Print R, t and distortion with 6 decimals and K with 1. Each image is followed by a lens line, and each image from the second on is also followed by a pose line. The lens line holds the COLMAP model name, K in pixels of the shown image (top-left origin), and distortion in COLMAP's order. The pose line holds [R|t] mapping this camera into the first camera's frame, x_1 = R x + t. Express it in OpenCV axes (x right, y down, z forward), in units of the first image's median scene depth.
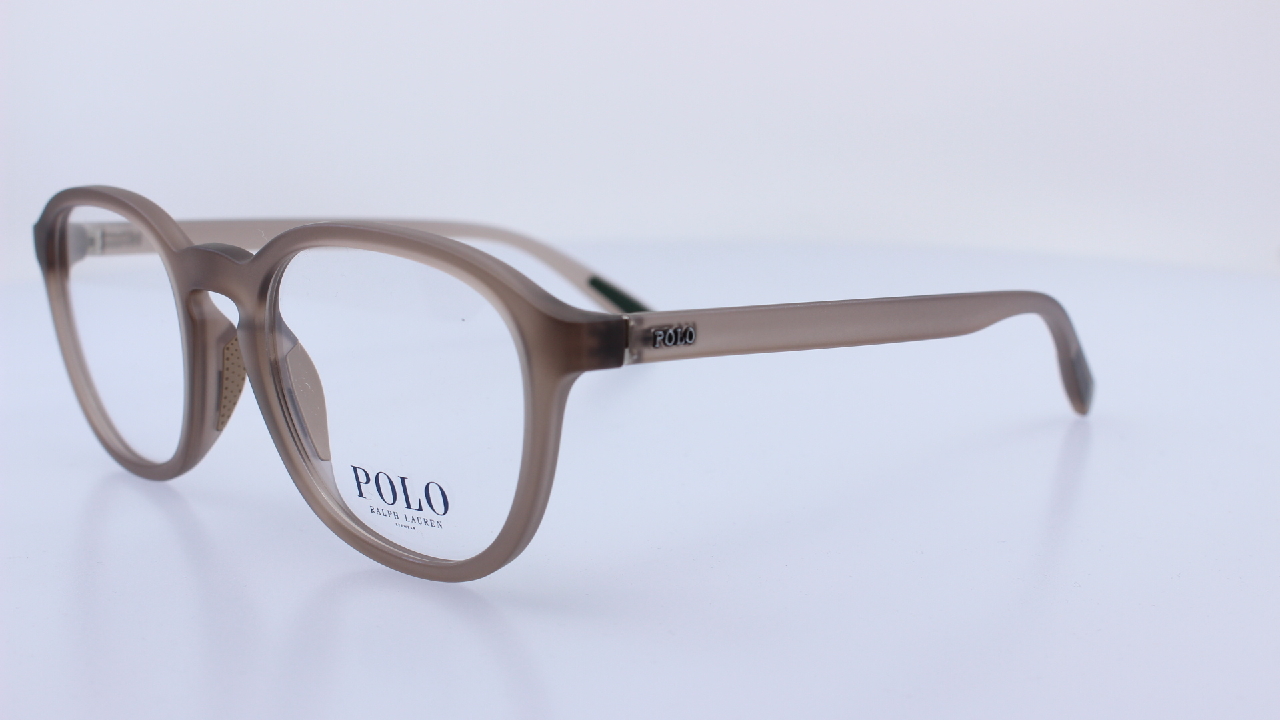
lens RADIAL K [[1571.8, 0, 643.5], [0, 1571.8, 362.3], [0, 0, 1]] dist [0.007351, 0.000000]
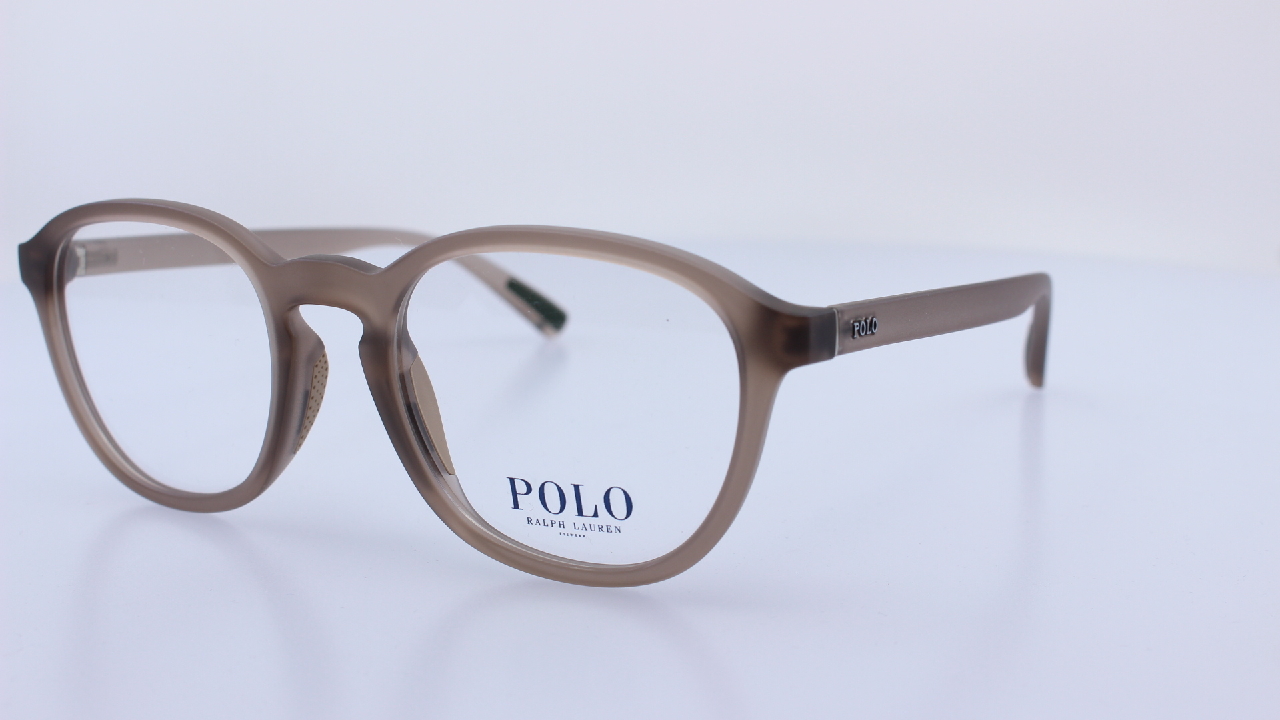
lens RADIAL K [[1571.8, 0, 631.1], [0, 1571.8, 369.8], [0, 0, 1]] dist [0.007351, 0.000000]
pose [[0.967226, -0.054755, 0.247945, -0.351363], [0.054098, 0.998491, 0.009467, -0.005813], [-0.248089, 0.004257, 0.968728, 0.039678]]
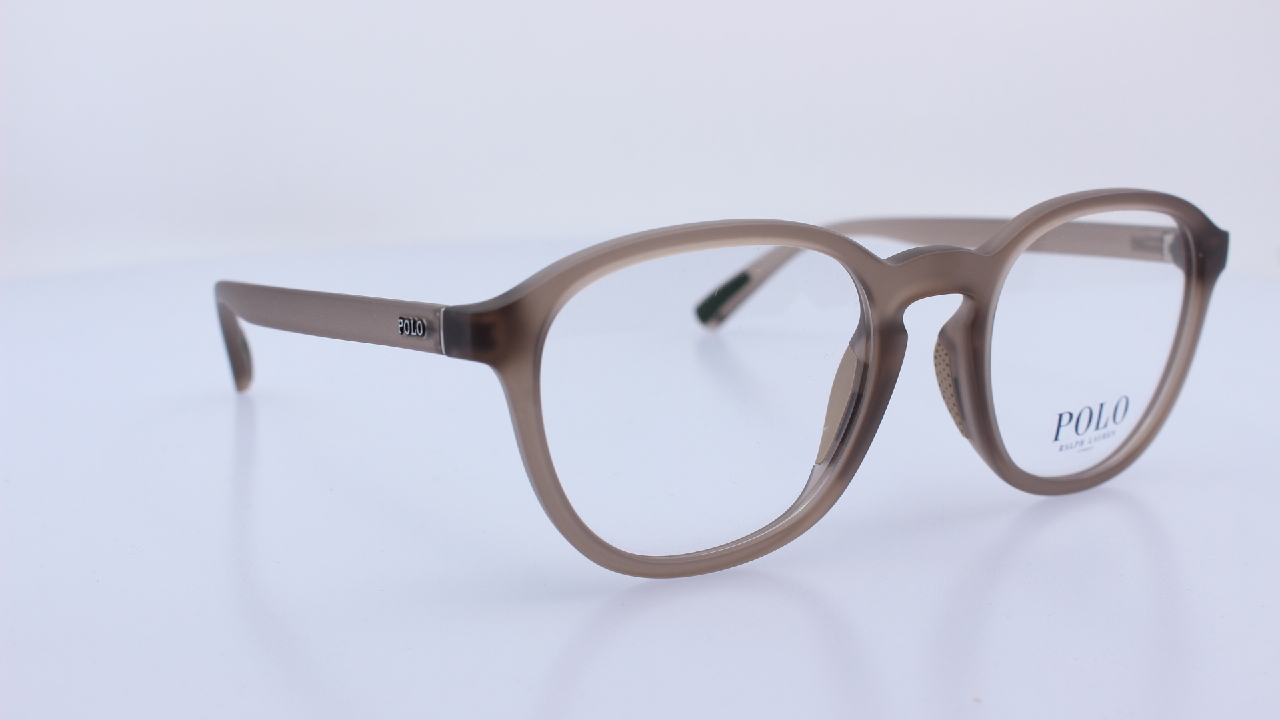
lens RADIAL K [[1571.8, 0, 632.9], [0, 1571.8, 364.3], [0, 0, 1]] dist [0.007351, 0.000000]
pose [[0.281476, -0.199207, 0.938663, -1.325330], [0.207194, 0.967755, 0.143250, -0.193439], [-0.936932, 0.154163, 0.313675, 0.932536]]
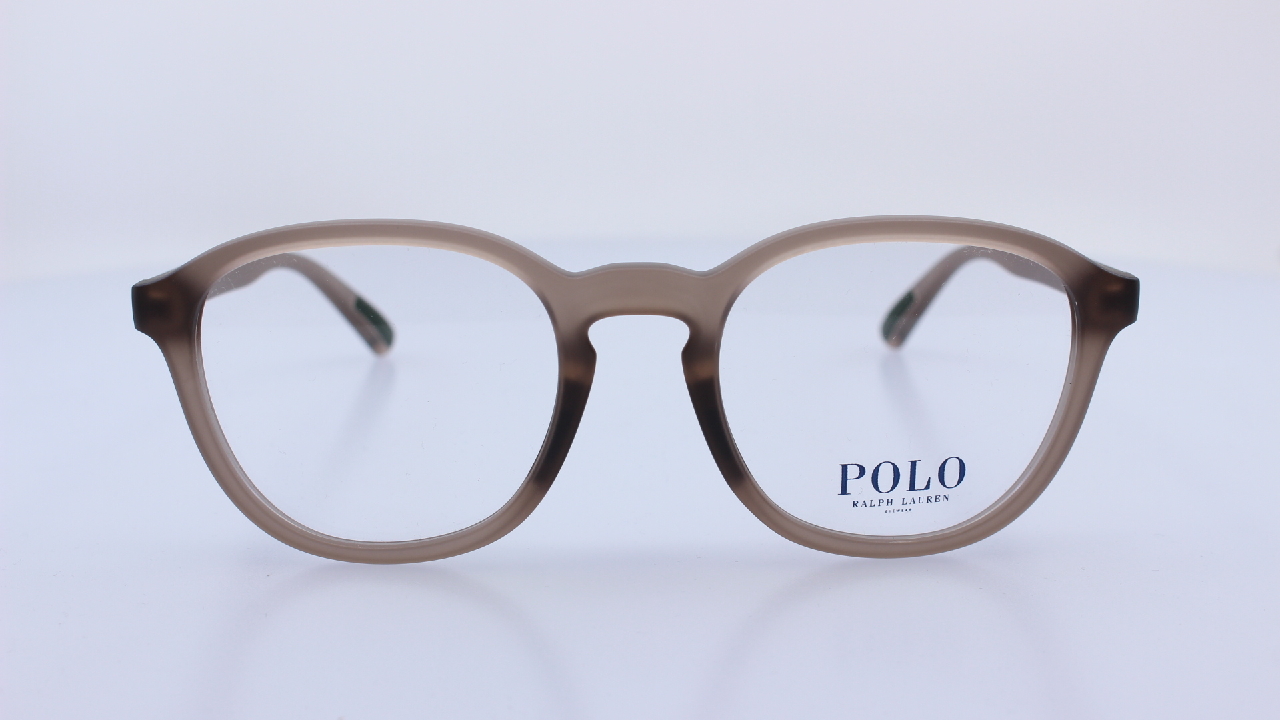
lens RADIAL K [[1571.8, 0, 650.3], [0, 1571.8, 356.9], [0, 0, 1]] dist [0.007351, 0.000000]
pose [[0.715106, -0.161375, 0.680134, -0.937660], [0.147374, 0.985923, 0.078978, -0.097317], [-0.683304, 0.043756, 0.728821, 0.360399]]
